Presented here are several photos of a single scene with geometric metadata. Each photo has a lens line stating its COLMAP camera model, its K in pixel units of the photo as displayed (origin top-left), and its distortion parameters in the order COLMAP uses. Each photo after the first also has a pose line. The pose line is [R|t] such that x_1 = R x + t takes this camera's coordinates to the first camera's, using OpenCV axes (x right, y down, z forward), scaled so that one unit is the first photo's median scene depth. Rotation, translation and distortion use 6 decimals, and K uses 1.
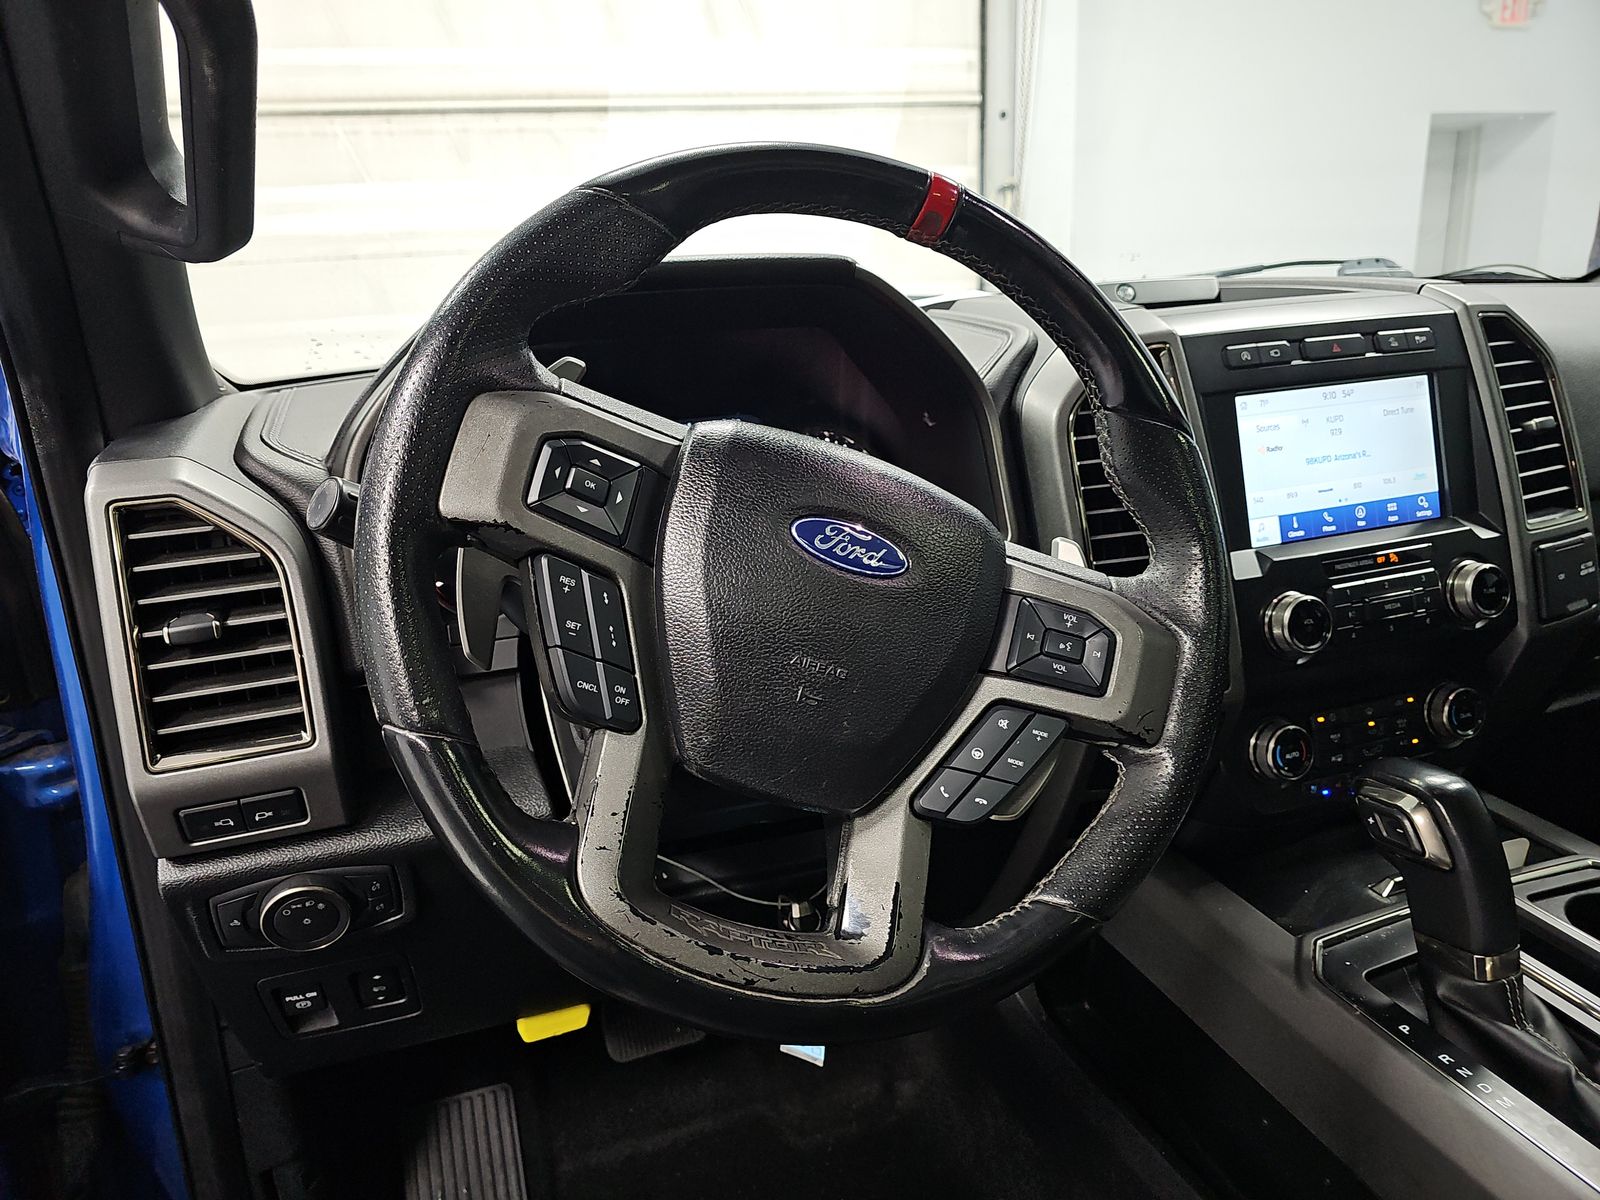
lens RADIAL K [[1061.7, 0, 788.9], [0, 1061.7, 599.7], [0, 0, 1]] dist [0.075753, -0.080226]
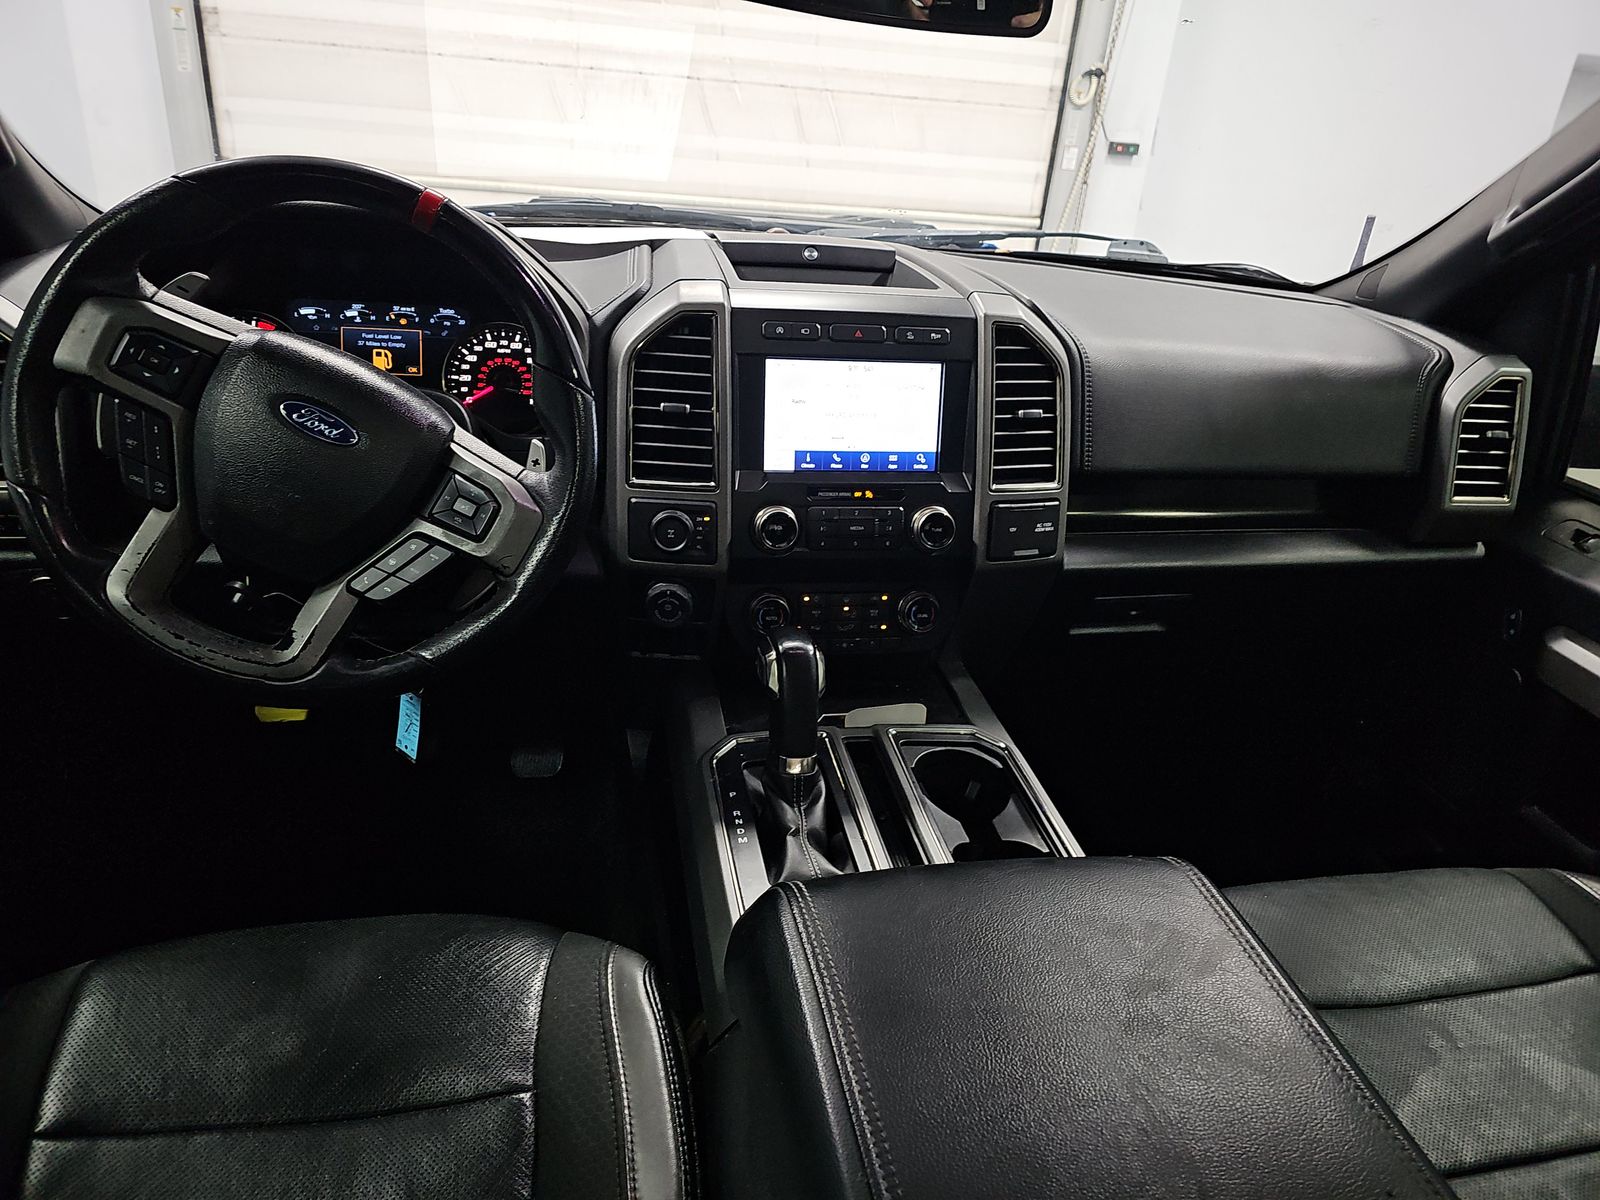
lens RADIAL K [[1047.6, 0, 801.2], [0, 1047.6, 603.1], [0, 0, 1]] dist [0.079735, -0.106999]
pose [[0.982541, 0.176252, -0.059572, 0.606528], [-0.165522, 0.974320, 0.152654, -0.098783], [0.084948, -0.140128, 0.986483, -0.380388]]
